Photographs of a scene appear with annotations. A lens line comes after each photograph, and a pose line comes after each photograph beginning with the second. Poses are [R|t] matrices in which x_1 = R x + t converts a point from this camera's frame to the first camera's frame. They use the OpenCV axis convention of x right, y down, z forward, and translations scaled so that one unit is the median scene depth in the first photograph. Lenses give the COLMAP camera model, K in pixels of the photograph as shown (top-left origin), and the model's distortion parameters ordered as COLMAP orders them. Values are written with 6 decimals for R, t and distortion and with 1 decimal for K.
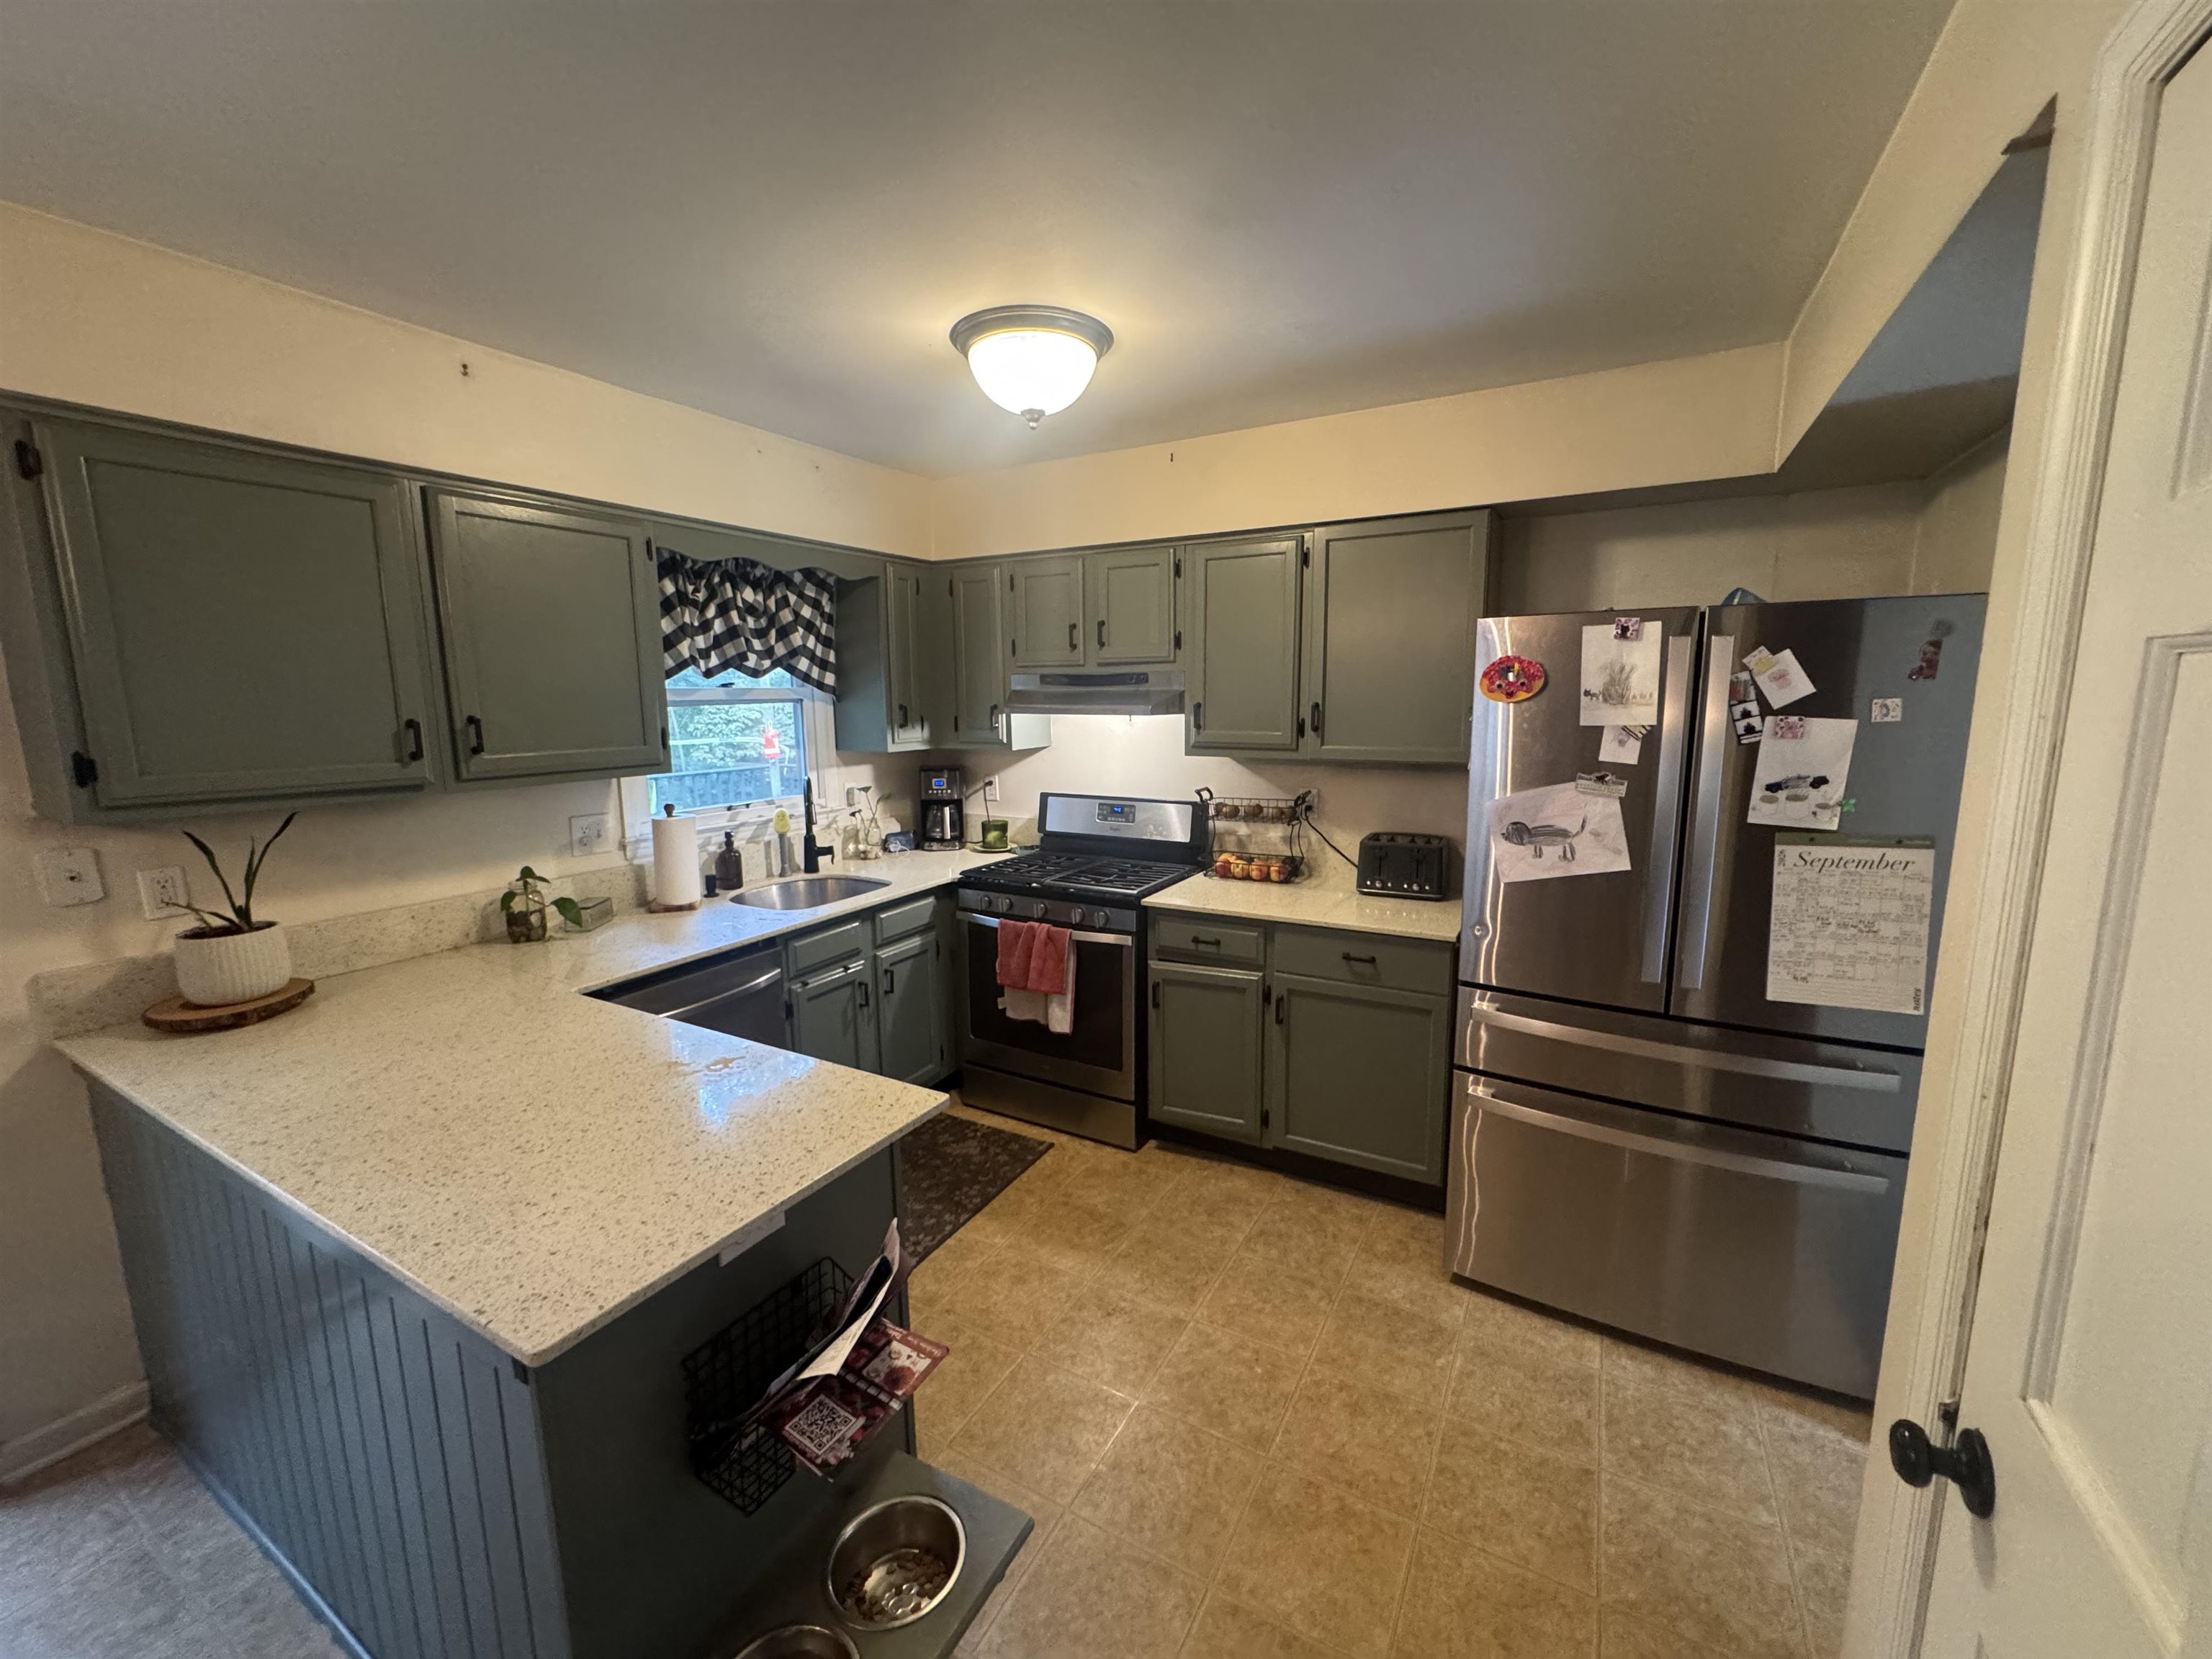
lens RADIAL K [[881.4, 0, 1106.0], [0, 881.4, 829.5], [0, 0, 1]] dist [-0.007000, -0.000183]
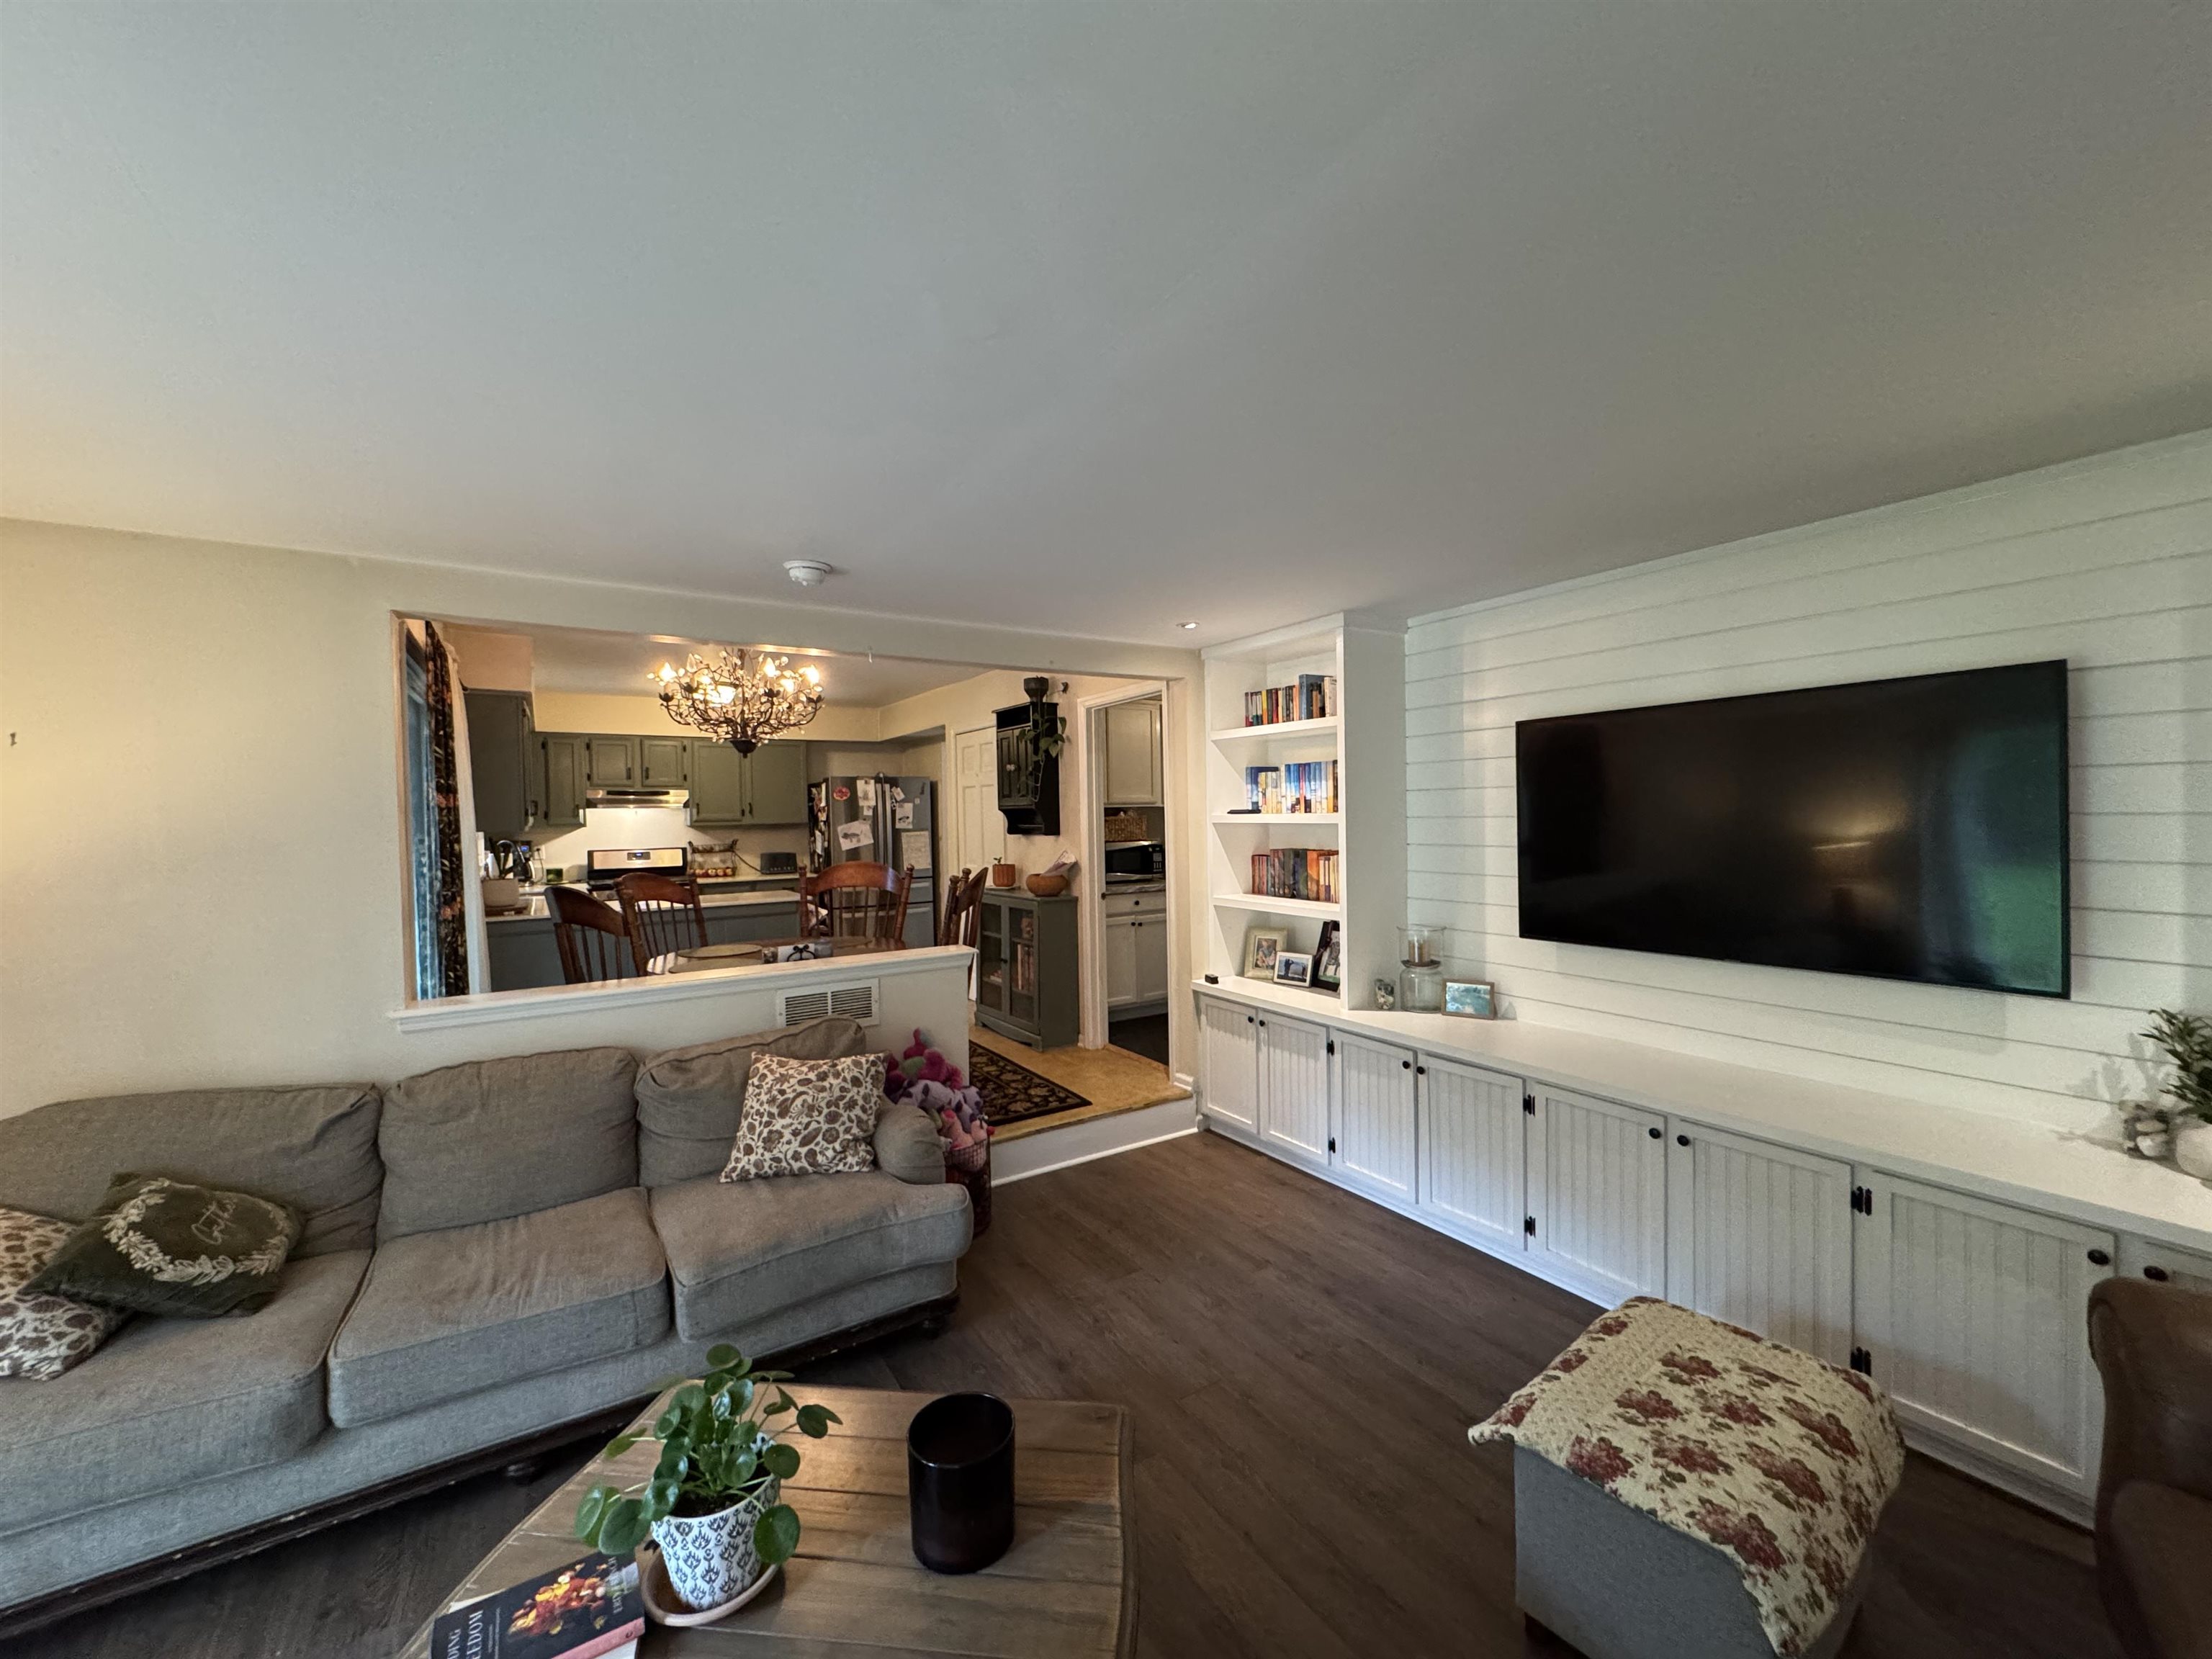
lens RADIAL K [[881.4, 0, 1106.0], [0, 881.4, 829.5], [0, 0, 1]] dist [-0.007000, -0.000183]
pose [[0.460524, -0.013087, 0.887551, -1.462117], [0.149212, 0.986804, -0.062872, 0.237299], [-0.875016, 0.161387, 0.456400, -1.034175]]
